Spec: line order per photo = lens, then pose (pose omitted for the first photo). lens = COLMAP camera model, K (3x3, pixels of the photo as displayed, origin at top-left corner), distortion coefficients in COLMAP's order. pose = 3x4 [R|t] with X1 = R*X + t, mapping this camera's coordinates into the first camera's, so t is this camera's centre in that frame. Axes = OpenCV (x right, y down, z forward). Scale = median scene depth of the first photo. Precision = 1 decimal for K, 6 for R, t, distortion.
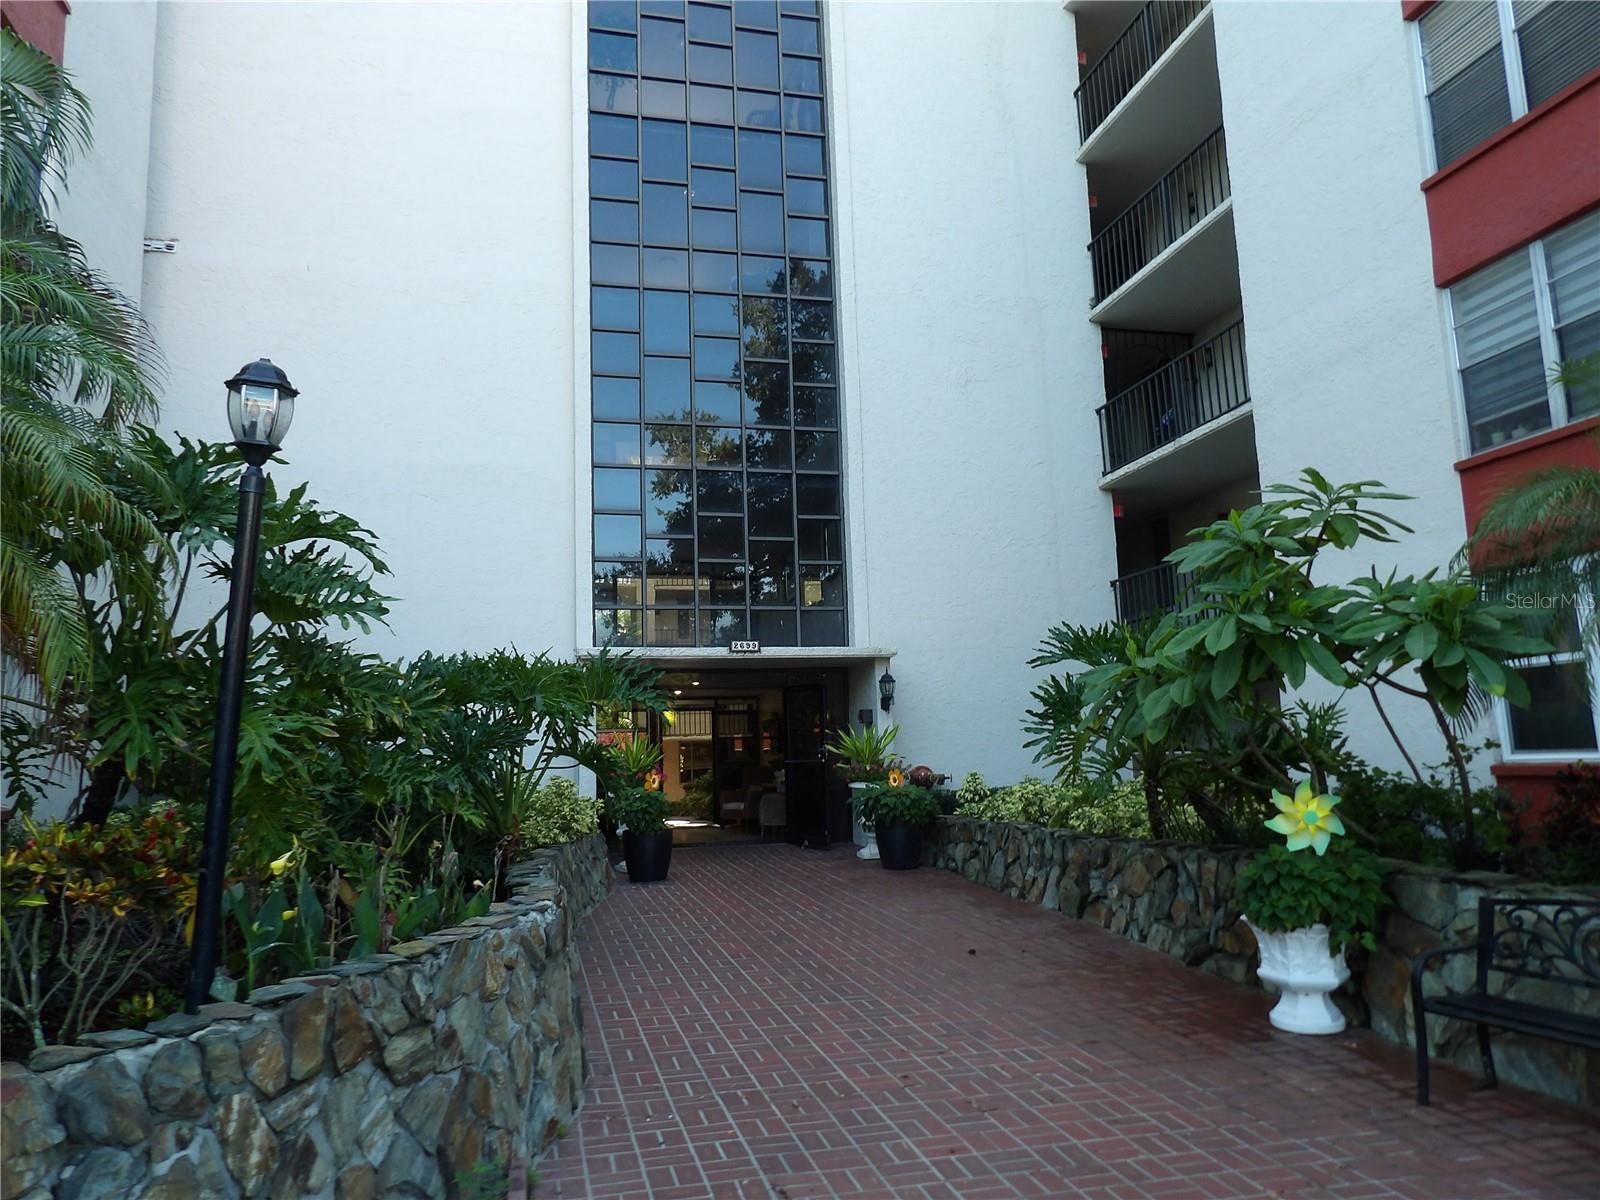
lens RADIAL K [[1168.4, 0, 802.4], [0, 1168.4, 596.8], [0, 0, 1]] dist [-0.029289, 0.058630]
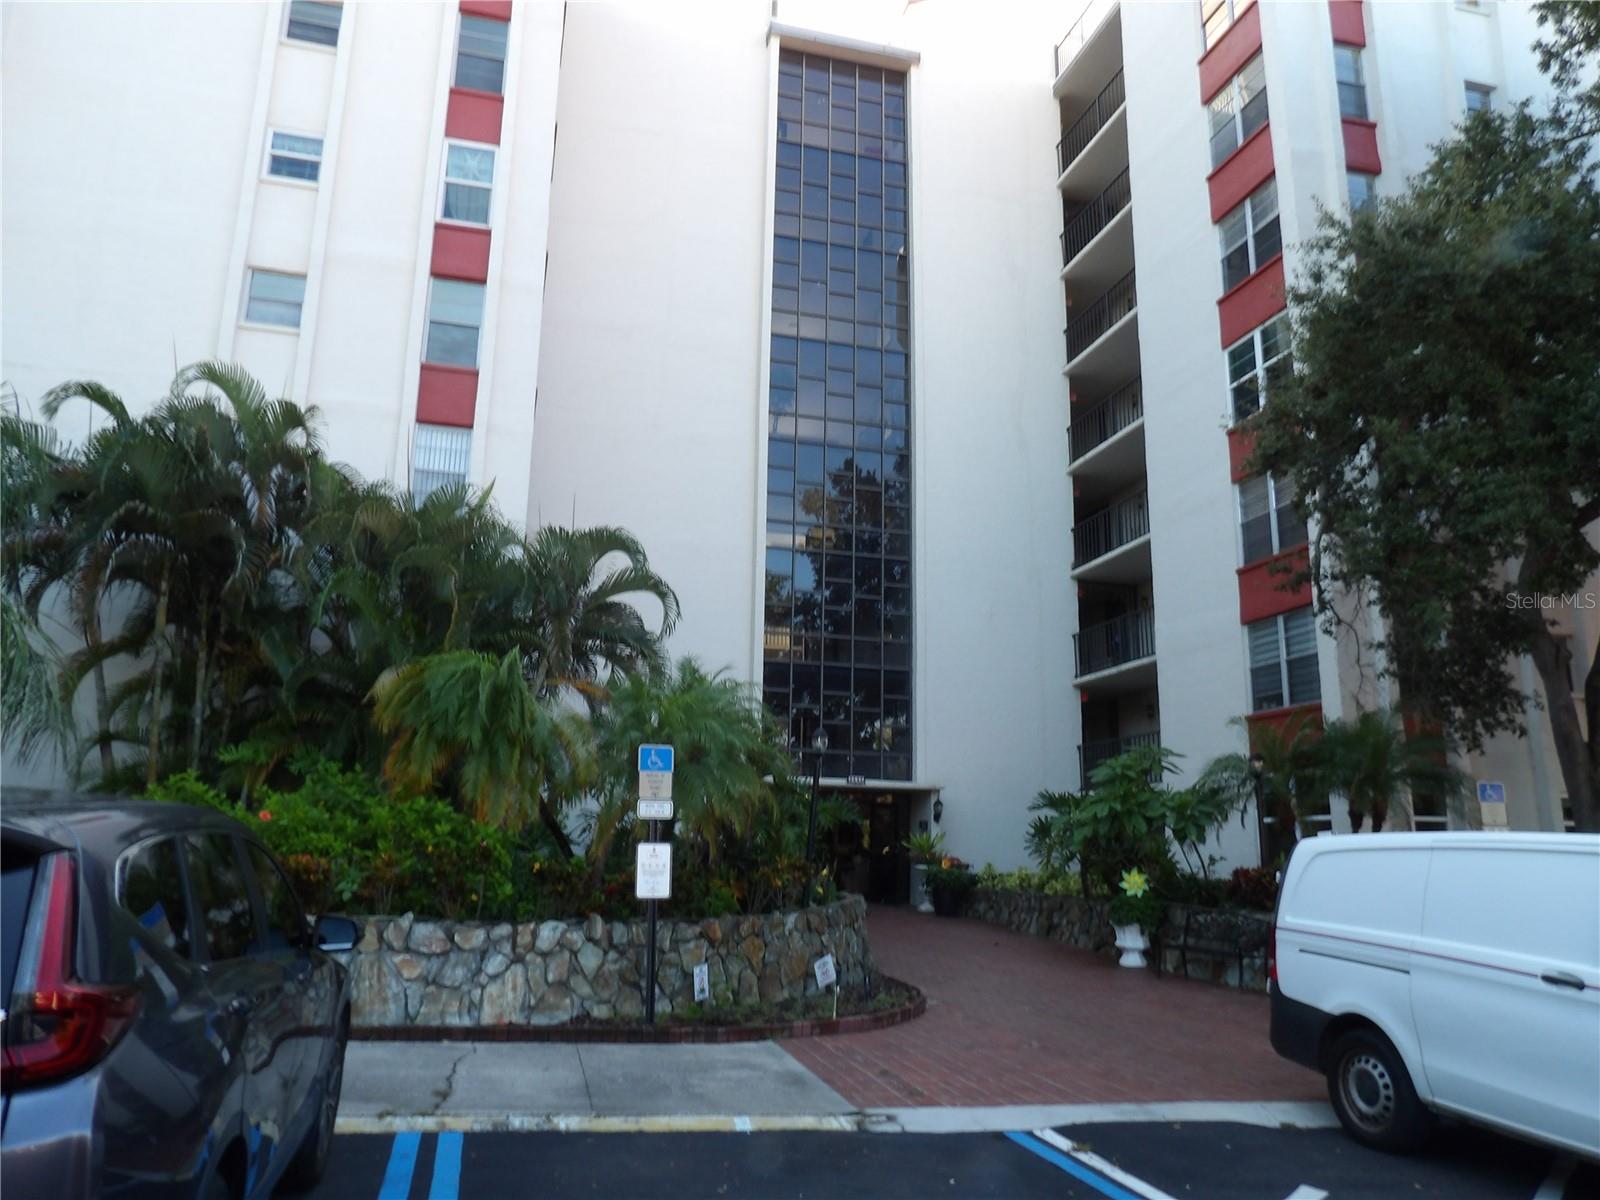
lens RADIAL K [[1192.9, 0, 792.6], [0, 1192.9, 604.8], [0, 0, 1]] dist [-0.000199, 0.064914]
pose [[0.998531, 0.054034, 0.003892, -0.234048], [-0.053668, 0.996444, -0.064954, -0.134061], [-0.007388, 0.064650, 0.997881, -1.061543]]
